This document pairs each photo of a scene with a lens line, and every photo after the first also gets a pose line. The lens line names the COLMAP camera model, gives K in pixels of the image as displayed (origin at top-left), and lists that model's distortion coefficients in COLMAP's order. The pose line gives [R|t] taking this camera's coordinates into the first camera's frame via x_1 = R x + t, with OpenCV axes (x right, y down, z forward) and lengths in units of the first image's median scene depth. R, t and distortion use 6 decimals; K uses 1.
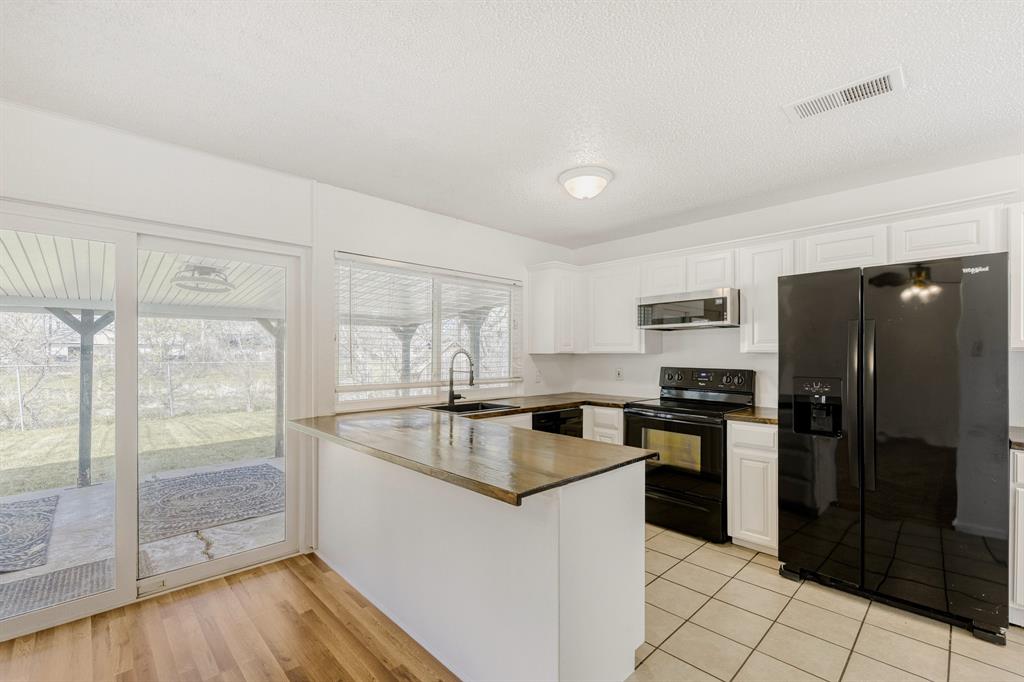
lens RADIAL K [[444.4, 0, 506.9], [0, 444.4, 353.8], [0, 0, 1]] dist [-0.003647, -0.000483]
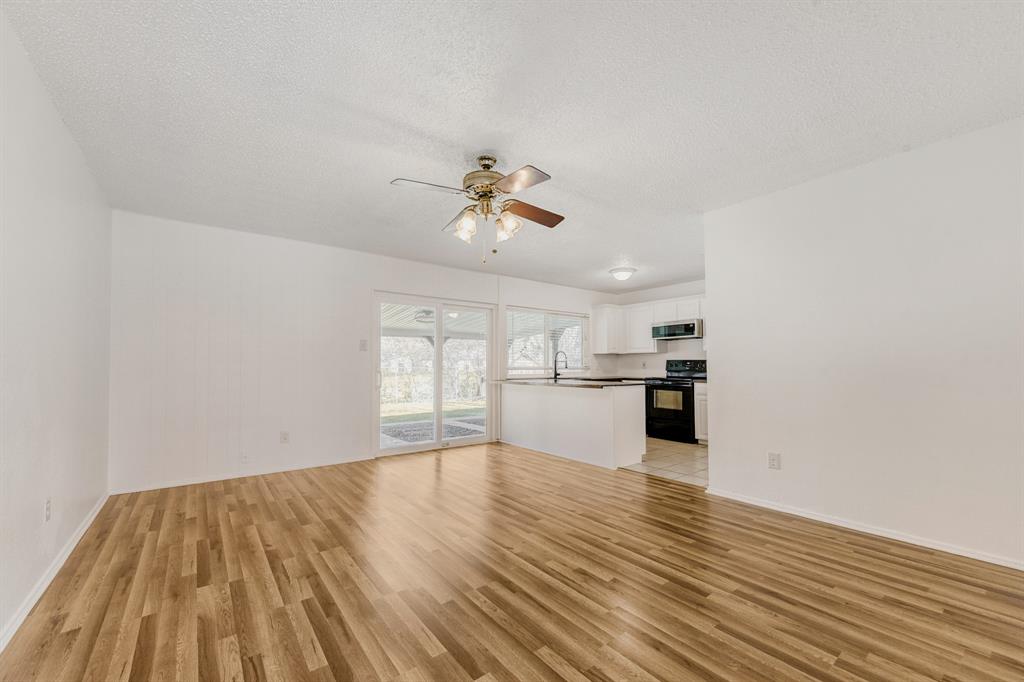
lens RADIAL K [[405.6, 0, 511.7], [0, 405.6, 353.4], [0, 0, 1]] dist [-0.000010, -0.000021]
pose [[0.994239, -0.007210, -0.106947, -0.123203], [0.003931, 0.999517, -0.030839, 0.056933], [0.107118, 0.030241, 0.993786, -0.821504]]
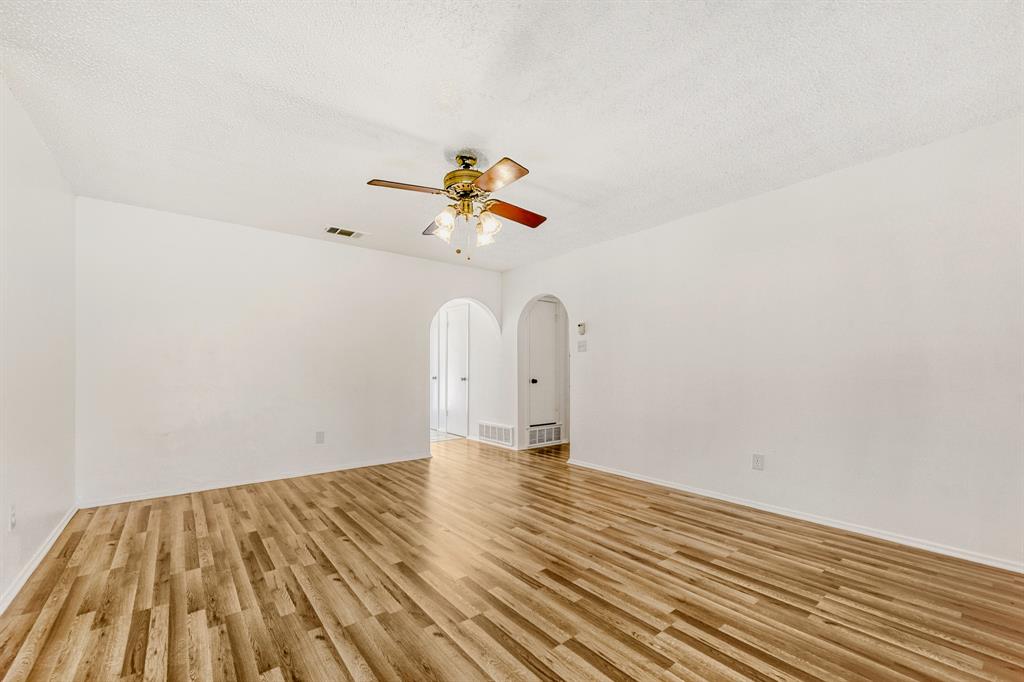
lens RADIAL K [[408.3, 0, 514.0], [0, 408.3, 356.1], [0, 0, 1]] dist [0.000913, -0.000144]
pose [[-0.996470, 0.001580, 0.083939, -0.390632], [-0.000627, 0.999655, -0.026254, 0.055377], [-0.083952, -0.026214, -0.996125, 0.613228]]
